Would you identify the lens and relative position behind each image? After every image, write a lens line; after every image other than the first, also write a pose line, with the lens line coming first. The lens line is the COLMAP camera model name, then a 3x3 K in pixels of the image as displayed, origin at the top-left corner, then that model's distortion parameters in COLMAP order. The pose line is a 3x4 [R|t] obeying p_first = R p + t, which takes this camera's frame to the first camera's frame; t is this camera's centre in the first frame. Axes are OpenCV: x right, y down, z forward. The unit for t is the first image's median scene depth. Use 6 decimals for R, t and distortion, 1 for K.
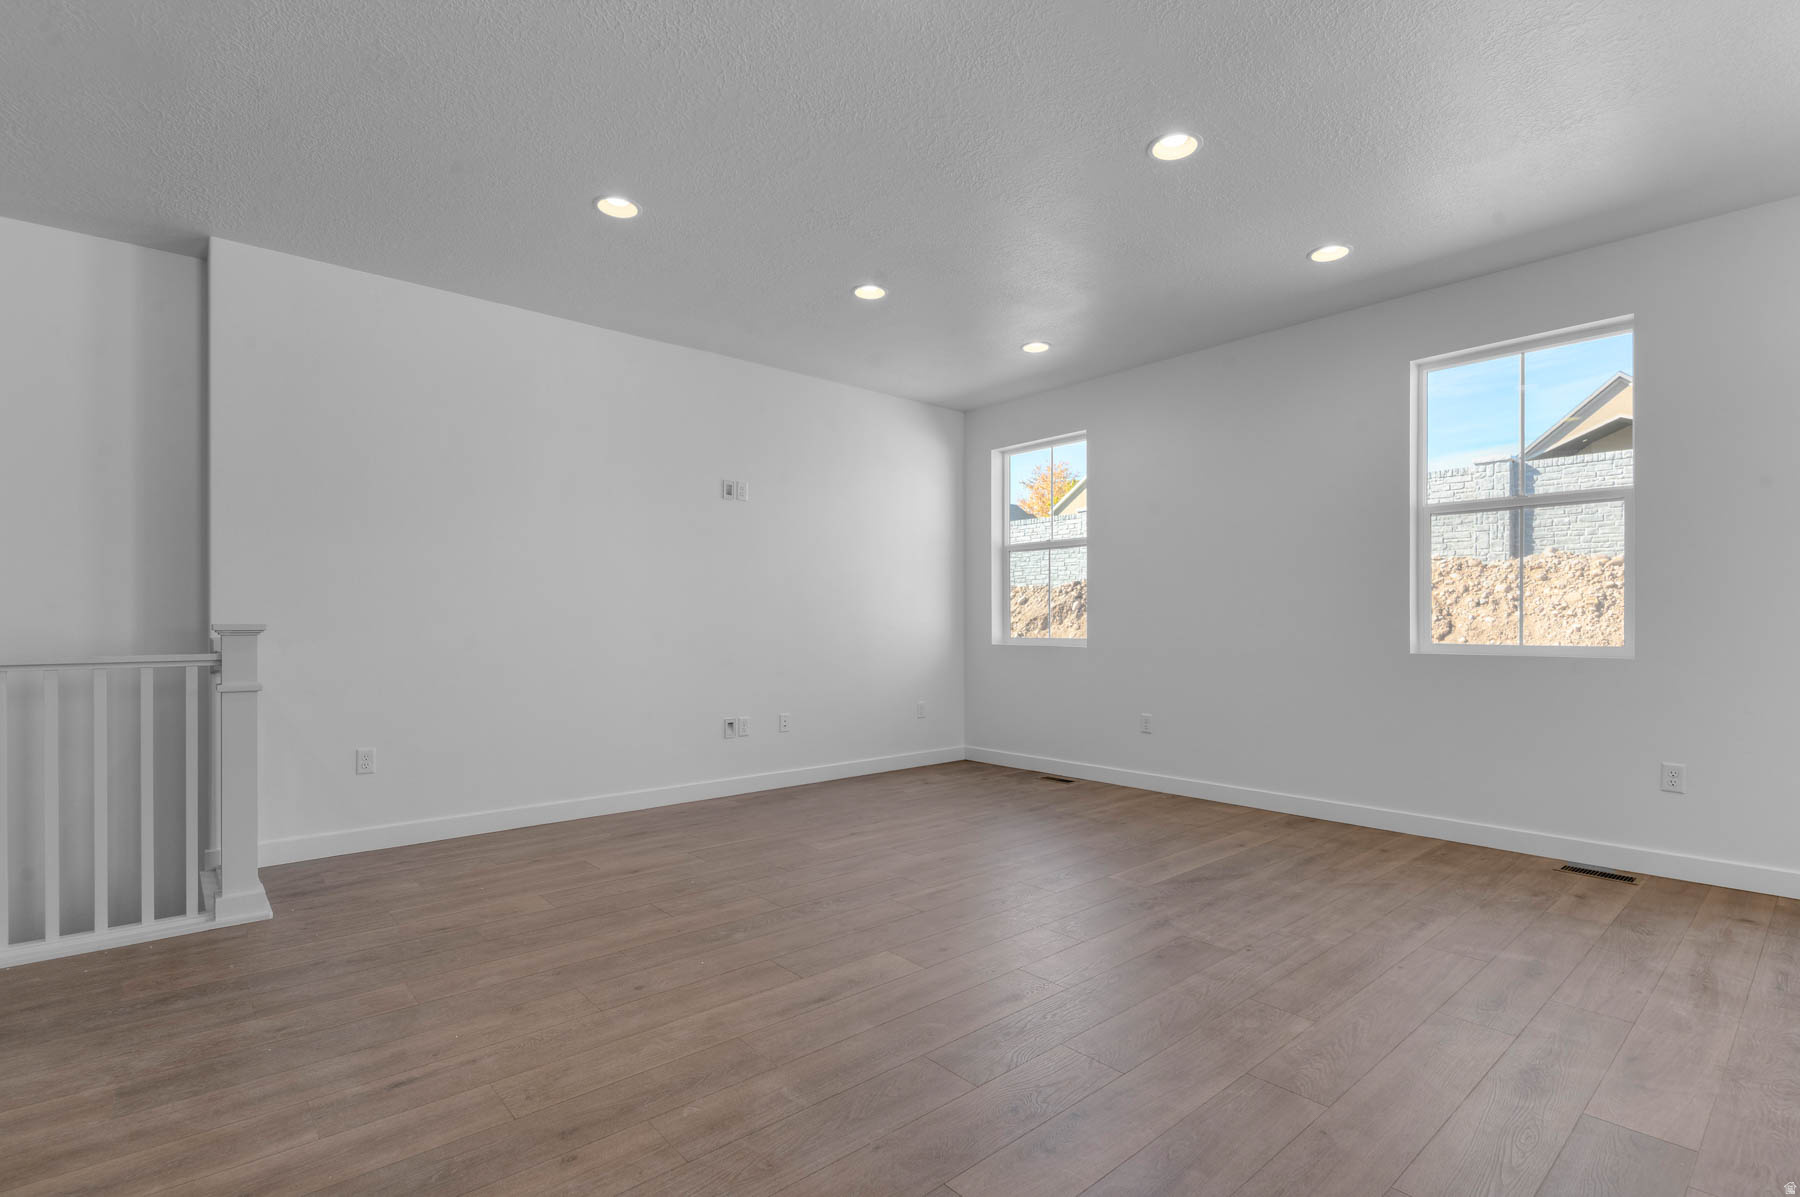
lens RADIAL K [[822.1, 0, 899.7], [0, 822.1, 614.6], [0, 0, 1]] dist [0.016448, 0.000075]
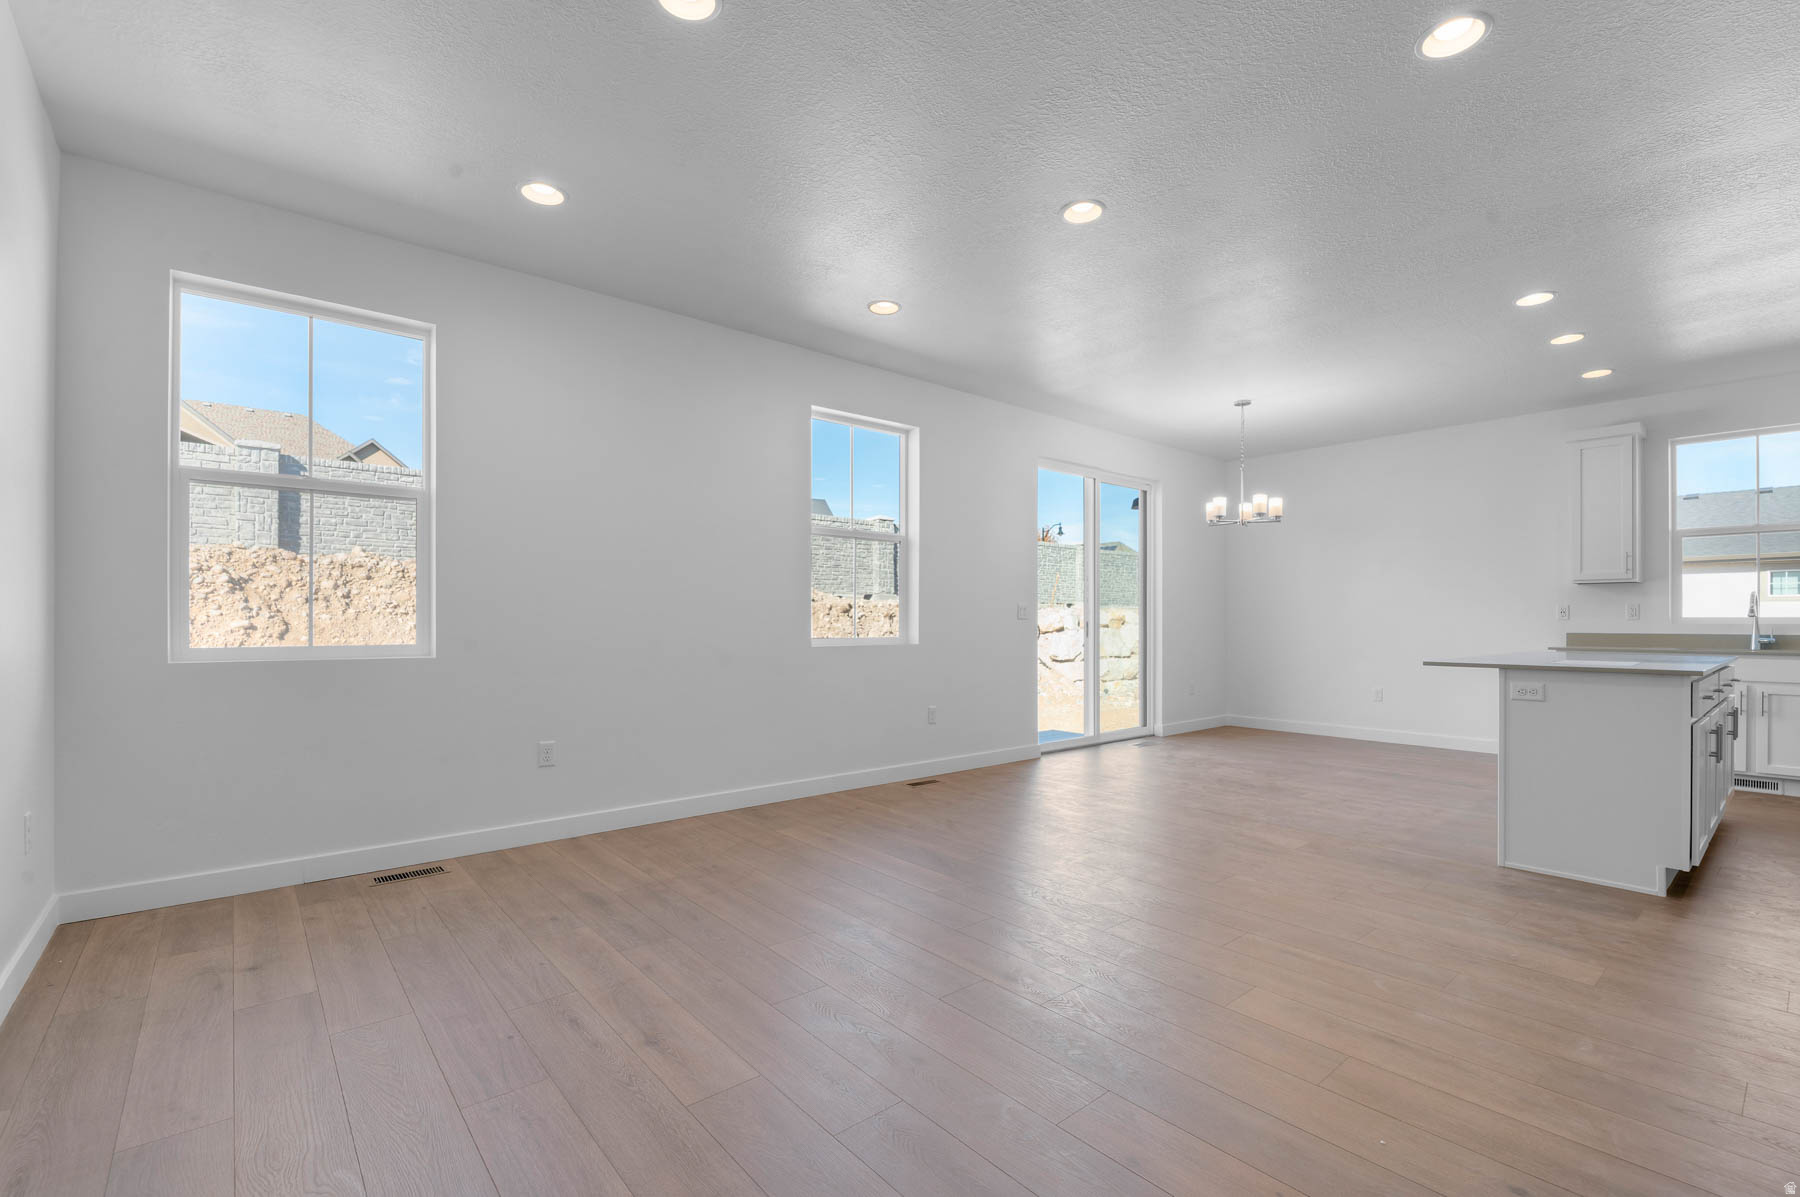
lens RADIAL K [[800.9, 0, 899.1], [0, 800.9, 610.5], [0, 0, 1]] dist [-0.000662, -0.000727]
pose [[0.021957, 0.014123, 0.999659, -0.202004], [-0.011880, 0.999833, -0.013865, 0.003474], [-0.999688, -0.011571, 0.022121, 0.312315]]
